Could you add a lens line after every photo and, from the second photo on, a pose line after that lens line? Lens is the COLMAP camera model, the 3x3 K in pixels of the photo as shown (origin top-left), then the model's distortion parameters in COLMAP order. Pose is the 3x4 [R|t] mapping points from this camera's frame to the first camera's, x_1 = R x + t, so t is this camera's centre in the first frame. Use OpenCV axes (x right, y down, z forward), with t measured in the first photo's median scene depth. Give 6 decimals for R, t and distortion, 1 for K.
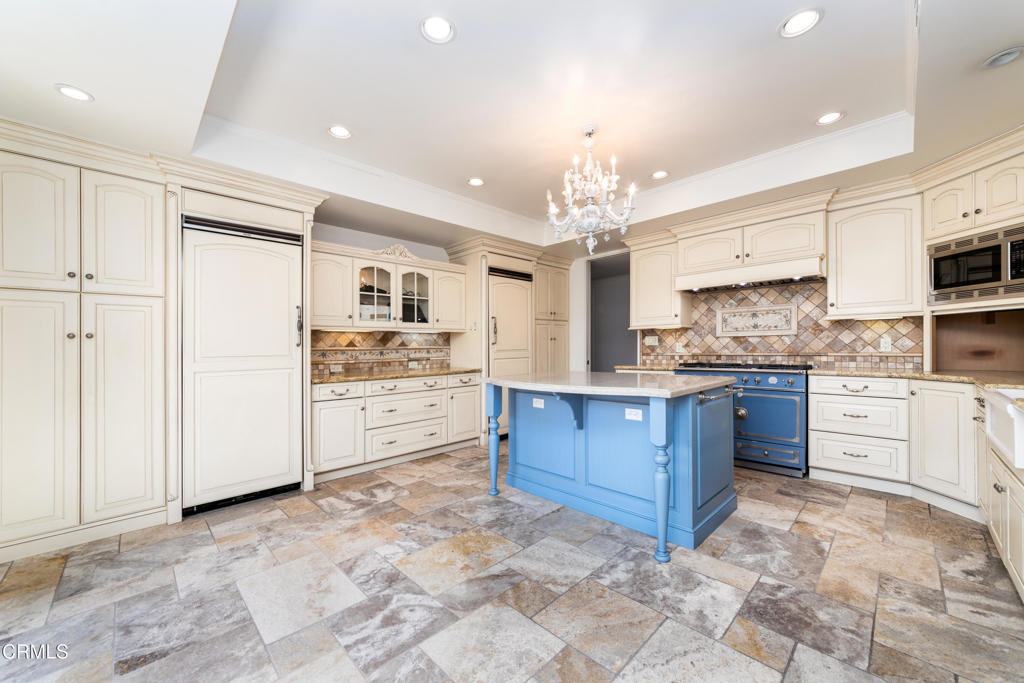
lens RADIAL K [[377.8, 0, 511.7], [0, 377.8, 344.1], [0, 0, 1]] dist [-0.000610, -0.000010]
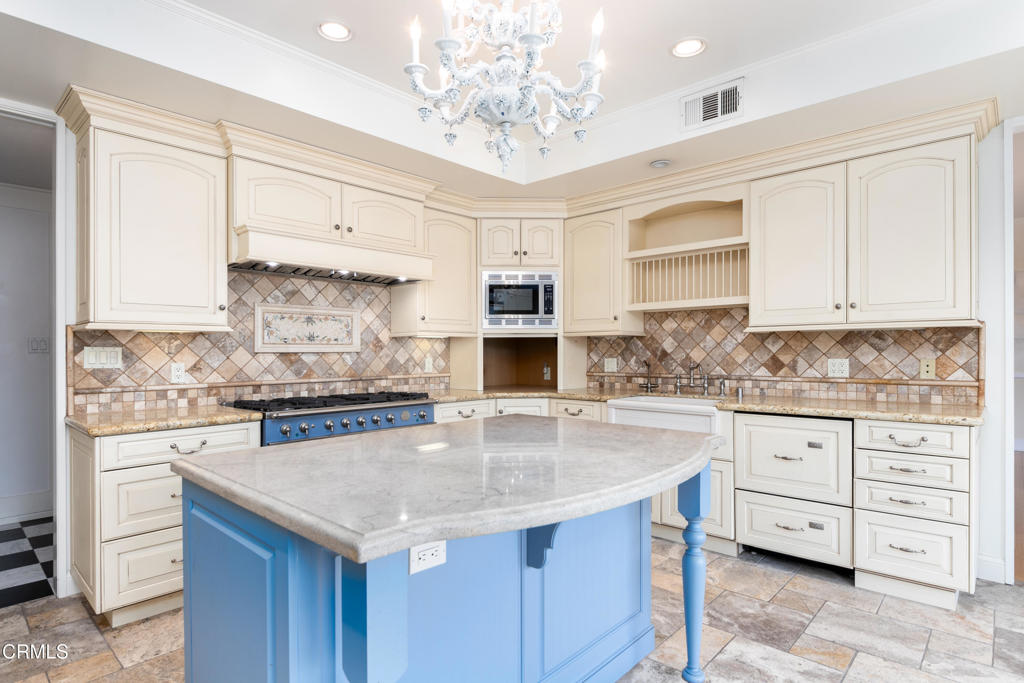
lens RADIAL K [[546.3, 0, 508.9], [0, 546.3, 359.2], [0, 0, 1]] dist [0.003598, 0.000485]
pose [[-0.044550, 0.001179, 0.999006, -0.309325], [-0.002139, 0.999997, -0.001276, -0.009637], [-0.999005, -0.002194, -0.044548, 0.718366]]
